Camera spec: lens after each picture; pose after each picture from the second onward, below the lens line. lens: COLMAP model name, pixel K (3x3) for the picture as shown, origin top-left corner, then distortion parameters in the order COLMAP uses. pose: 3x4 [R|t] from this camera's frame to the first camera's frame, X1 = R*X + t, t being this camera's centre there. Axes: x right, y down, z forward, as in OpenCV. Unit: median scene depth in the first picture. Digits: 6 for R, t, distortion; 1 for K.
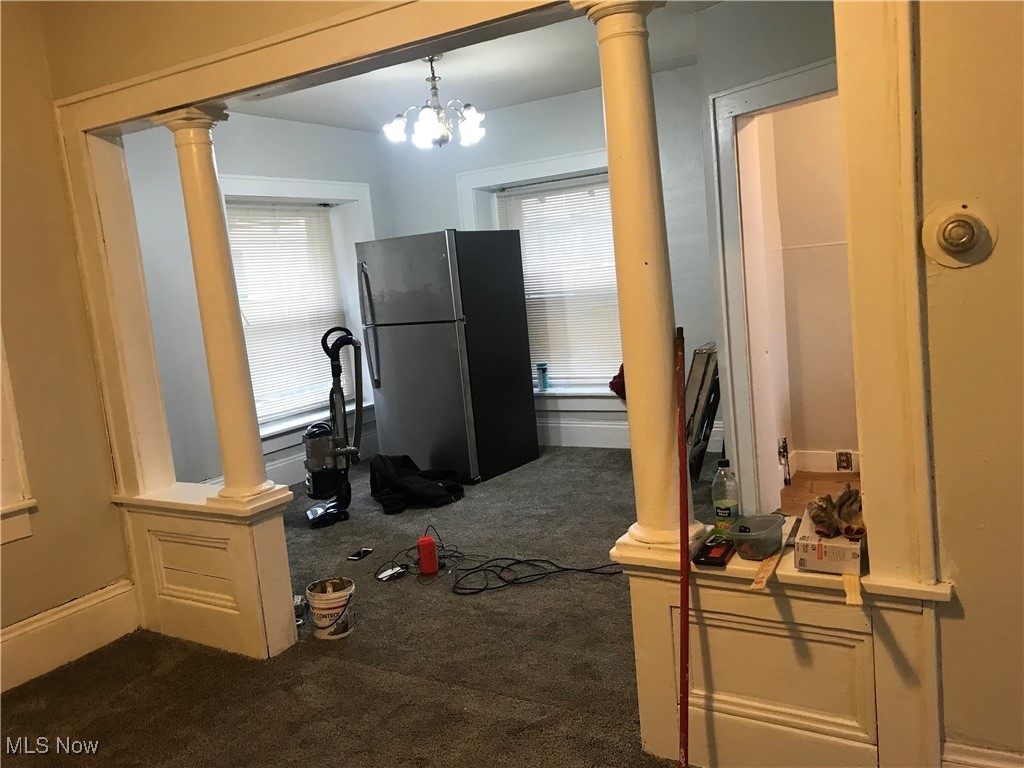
lens RADIAL K [[835.3, 0, 513.5], [0, 835.3, 383.0], [0, 0, 1]] dist [0.010810, 0.005527]
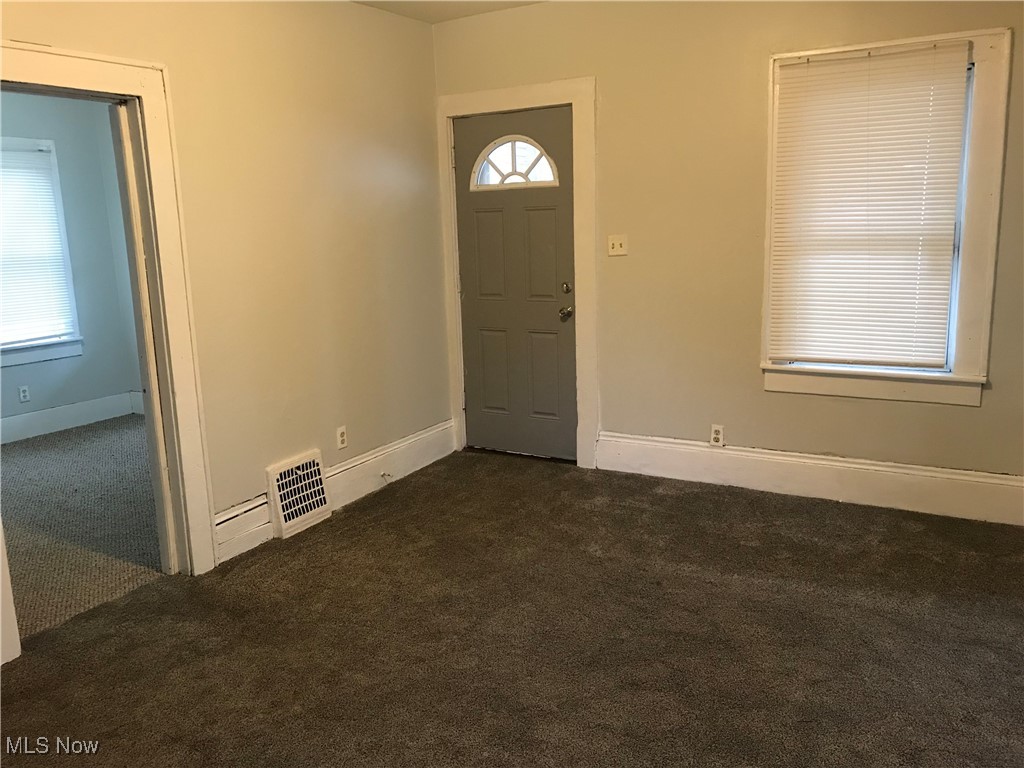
lens RADIAL K [[835.3, 0, 511.5], [0, 835.3, 379.8], [0, 0, 1]] dist [0.010810, 0.005527]
pose [[0.016534, 0.277728, -0.960517, 0.541908], [-0.104584, 0.955859, 0.274581, -0.110010], [0.994379, 0.095915, 0.044850, 0.284210]]
